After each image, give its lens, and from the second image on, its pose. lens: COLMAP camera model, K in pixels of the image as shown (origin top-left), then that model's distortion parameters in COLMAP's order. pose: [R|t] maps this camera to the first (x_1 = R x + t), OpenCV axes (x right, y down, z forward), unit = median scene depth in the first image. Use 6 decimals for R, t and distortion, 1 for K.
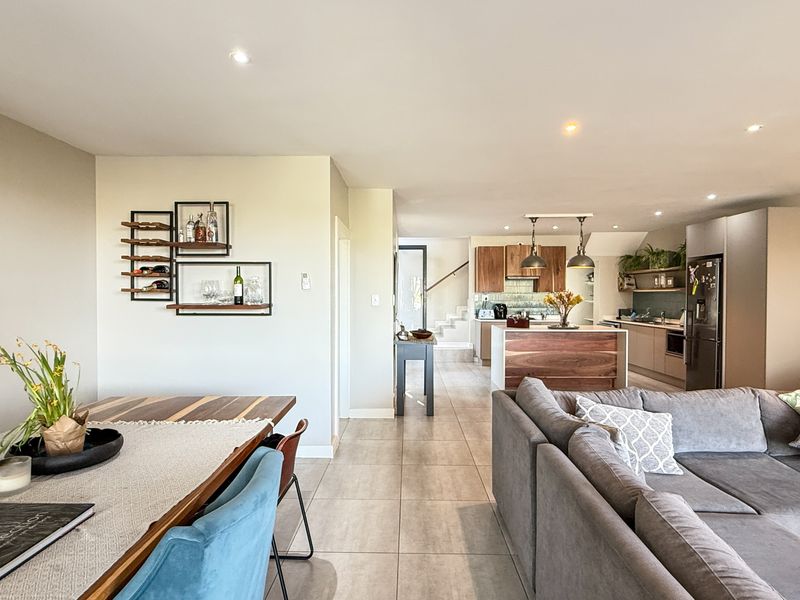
lens RADIAL K [[433.6, 0, 400.0], [0, 433.6, 300.0], [0, 0, 1]] dist [0.001233, -0.000001]
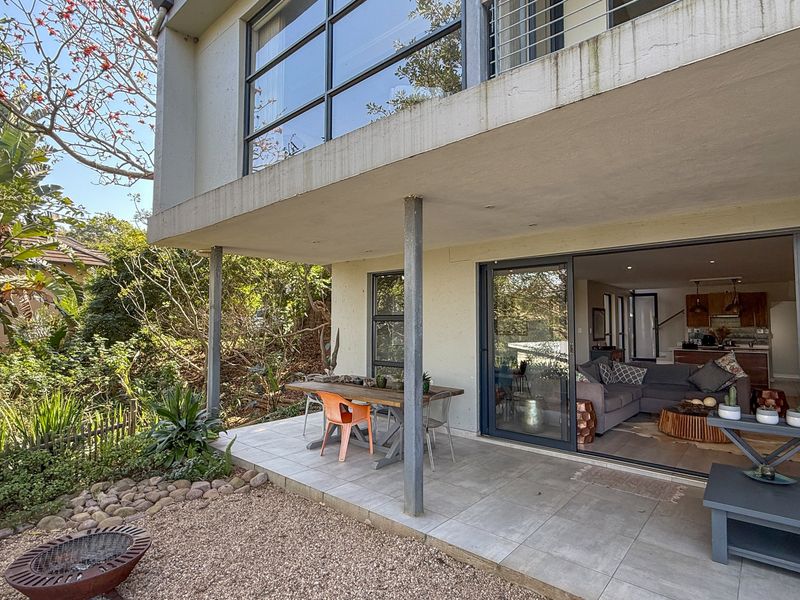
lens RADIAL K [[426.1, 0, 400.0], [0, 426.1, 300.0], [0, 0, 1]] dist [0.002662, 0.000760]
pose [[0.768897, -0.034587, -0.638436, 0.471907], [-0.011796, 0.997598, -0.068251, 0.003081], [0.639264, 0.060009, 0.766643, -0.934279]]
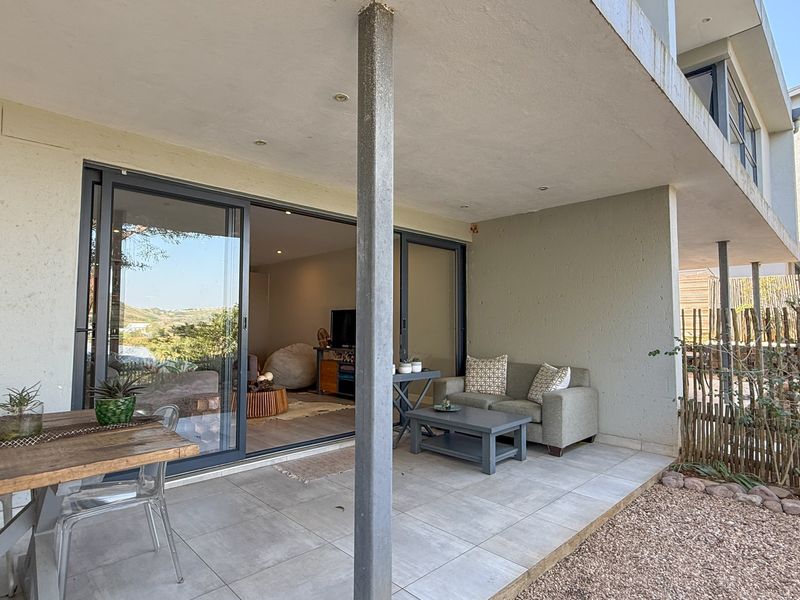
lens RADIAL K [[433.6, 0, 400.0], [0, 433.6, 300.0], [0, 0, 1]] dist [0.001233, -0.000001]
pose [[0.701144, 0.042937, 0.711726, -0.062935], [0.004988, 0.997865, -0.065114, 0.042729], [-0.713003, 0.049205, 0.699433, -0.703756]]
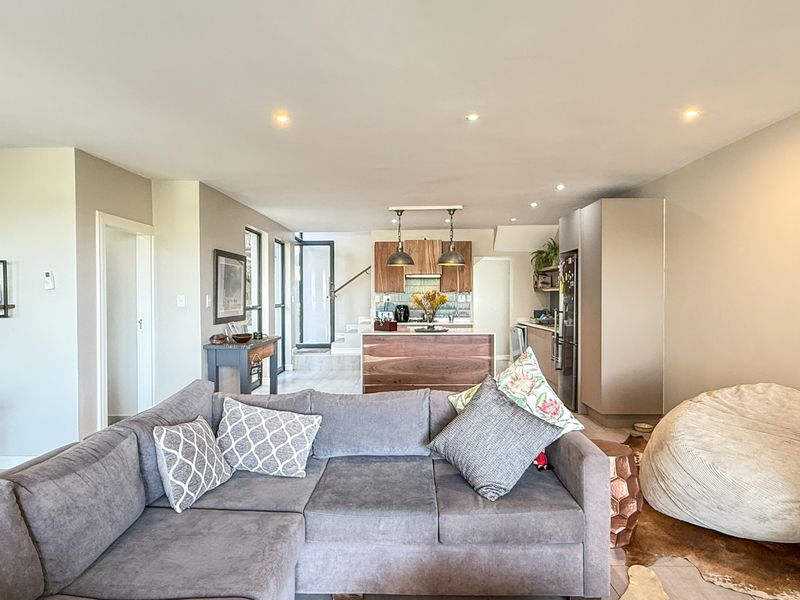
lens RADIAL K [[492.3, 0, 400.0], [0, 492.3, 300.0], [0, 0, 1]] dist [0.000914, -0.000266]
pose [[0.999986, -0.004443, -0.002920, 0.312471], [0.004429, 0.999980, -0.004610, 0.003922], [0.002941, 0.004597, 0.999985, -0.037331]]
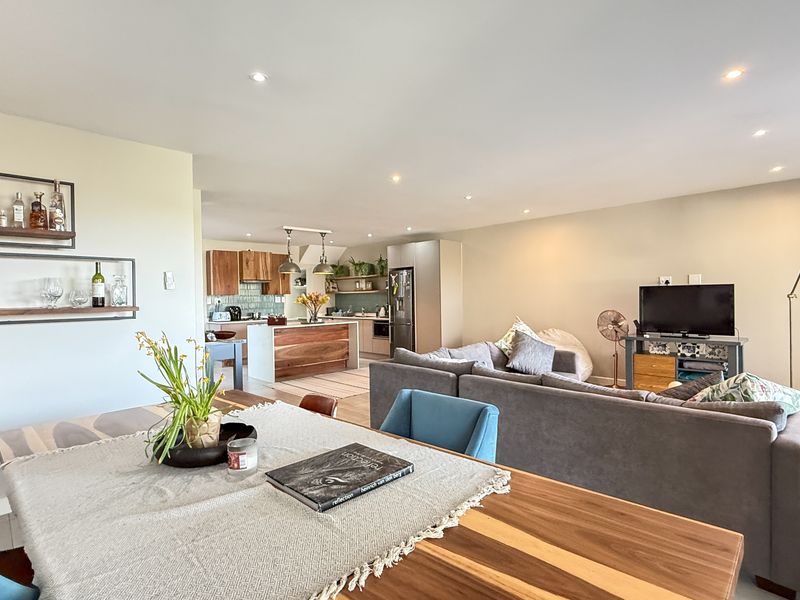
lens RADIAL K [[426.1, 0, 400.0], [0, 426.1, 300.0], [0, 0, 1]] dist [0.002662, 0.000760]
pose [[0.697730, -0.019138, 0.716105, -0.304605], [0.027911, 0.999610, -0.000480, 0.007487], [-0.715817, 0.020322, 0.697992, -0.004760]]
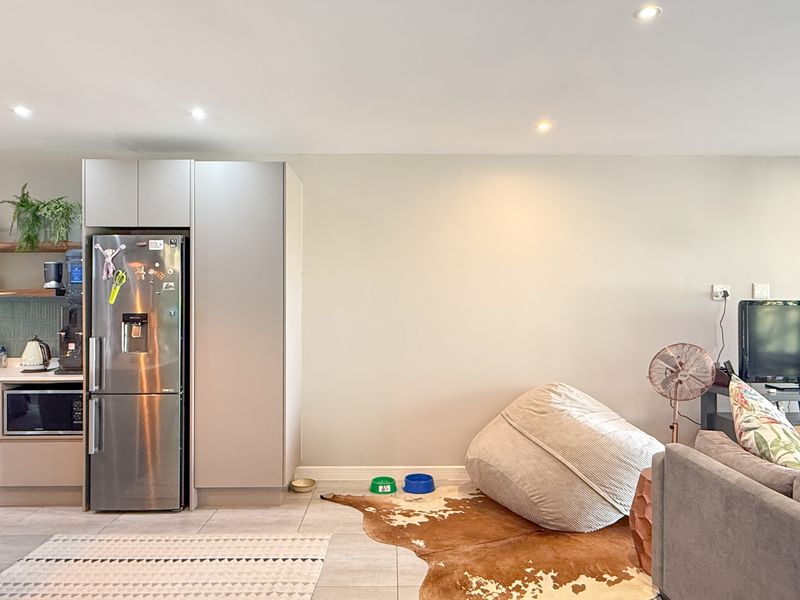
lens RADIAL K [[545.1, 0, 400.0], [0, 545.1, 300.0], [0, 0, 1]] dist [-0.001987, 0.003214]
pose [[-0.034449, 0.006120, 0.999388, 0.053251], [0.012500, 0.999906, -0.005693, -0.008602], [-0.999328, 0.012296, -0.034522, 0.646768]]
